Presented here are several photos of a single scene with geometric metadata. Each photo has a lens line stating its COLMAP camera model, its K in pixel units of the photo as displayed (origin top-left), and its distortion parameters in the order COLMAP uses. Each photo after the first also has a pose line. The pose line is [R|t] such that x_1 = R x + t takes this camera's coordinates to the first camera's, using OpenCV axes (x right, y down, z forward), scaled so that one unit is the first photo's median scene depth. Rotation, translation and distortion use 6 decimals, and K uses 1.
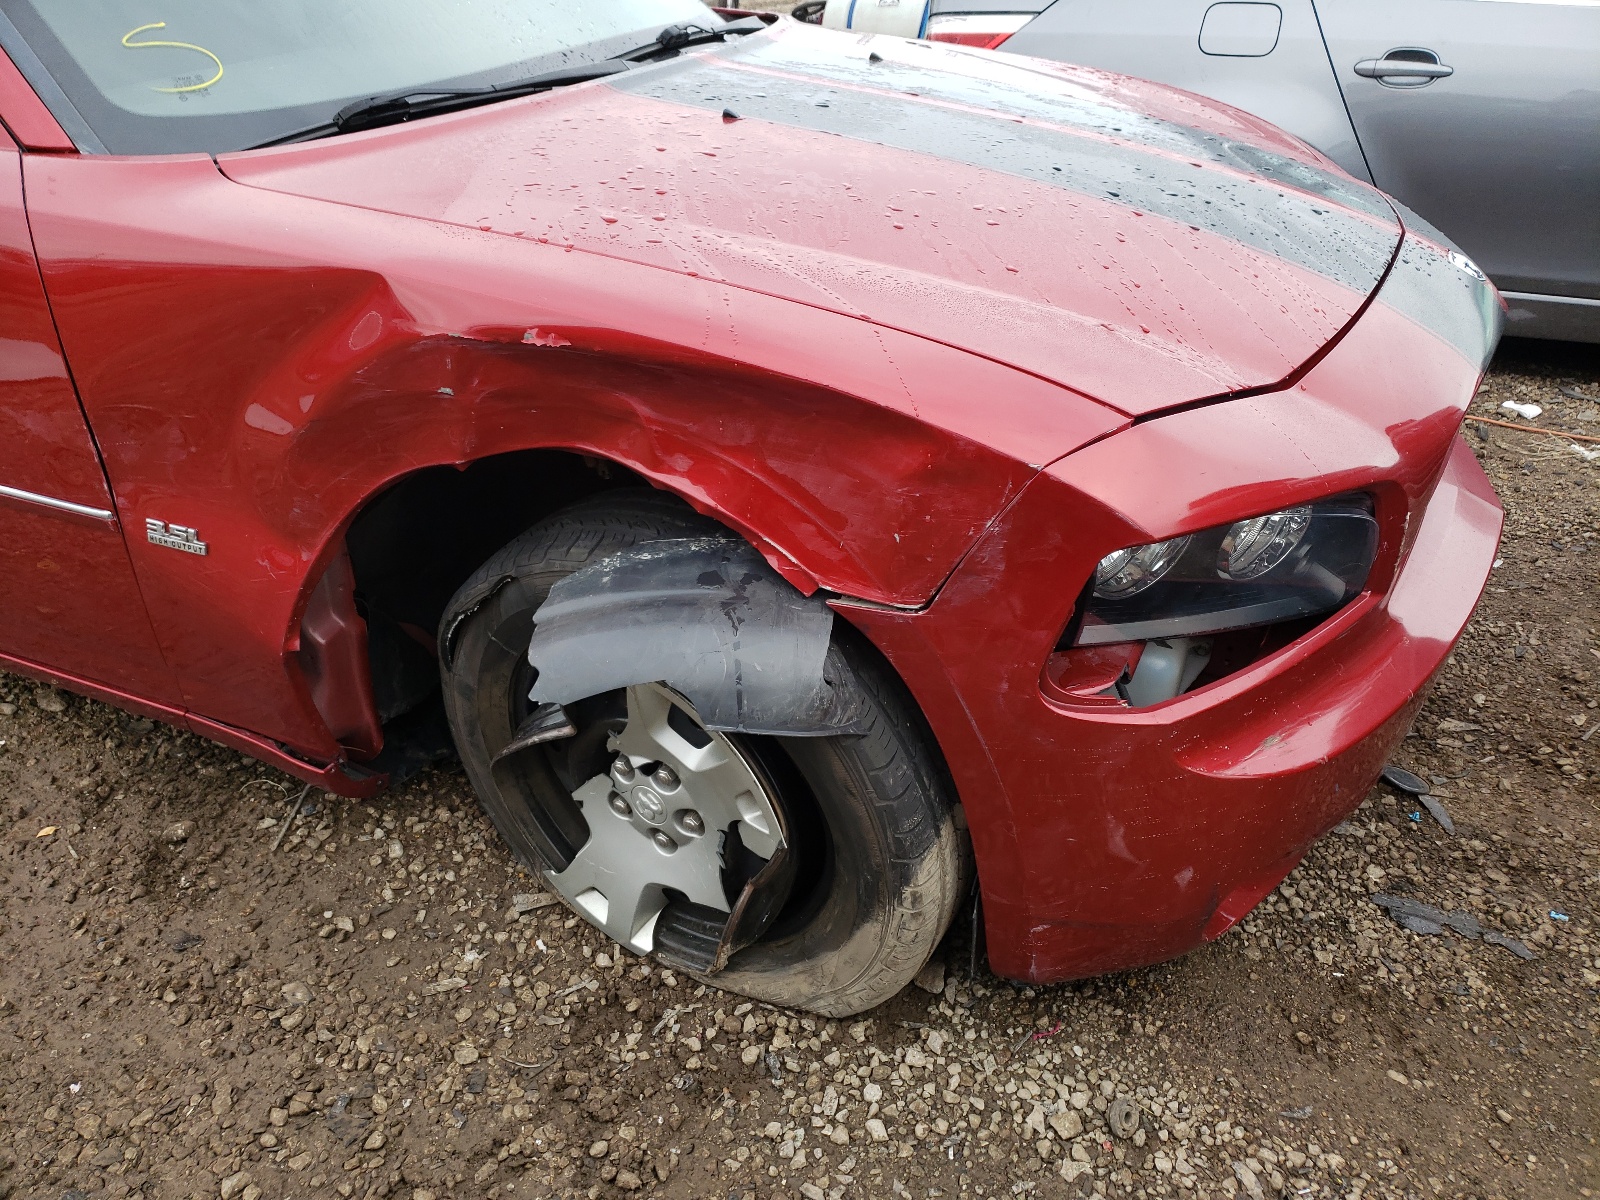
lens RADIAL K [[1249.7, 0, 802.3], [0, 1249.7, 606.2], [0, 0, 1]] dist [0.050003, -0.046665]
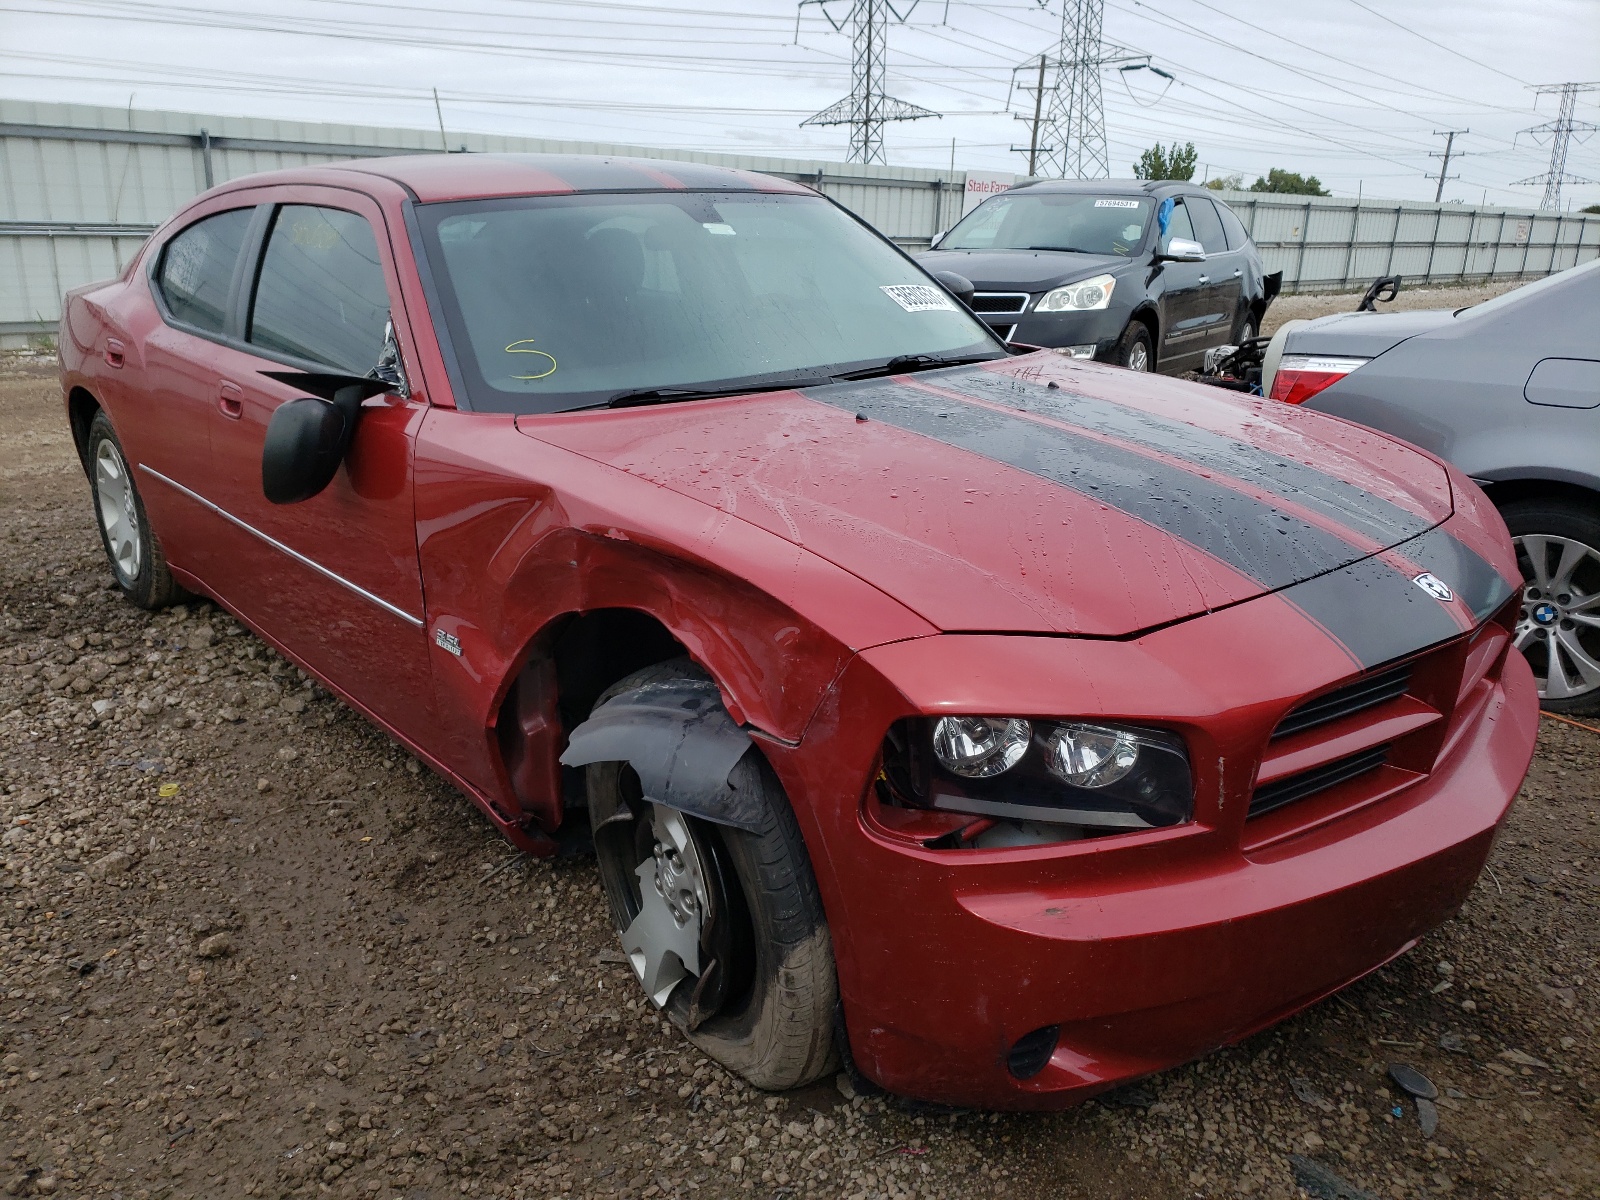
lens RADIAL K [[1249.7, 0, 802.3], [0, 1249.7, 606.2], [0, 0, 1]] dist [0.050003, -0.046665]
pose [[0.901706, 0.131576, -0.411842, 0.535505], [-0.221841, 0.958416, -0.179513, 0.084224], [0.371096, 0.253231, 0.893399, -0.239793]]
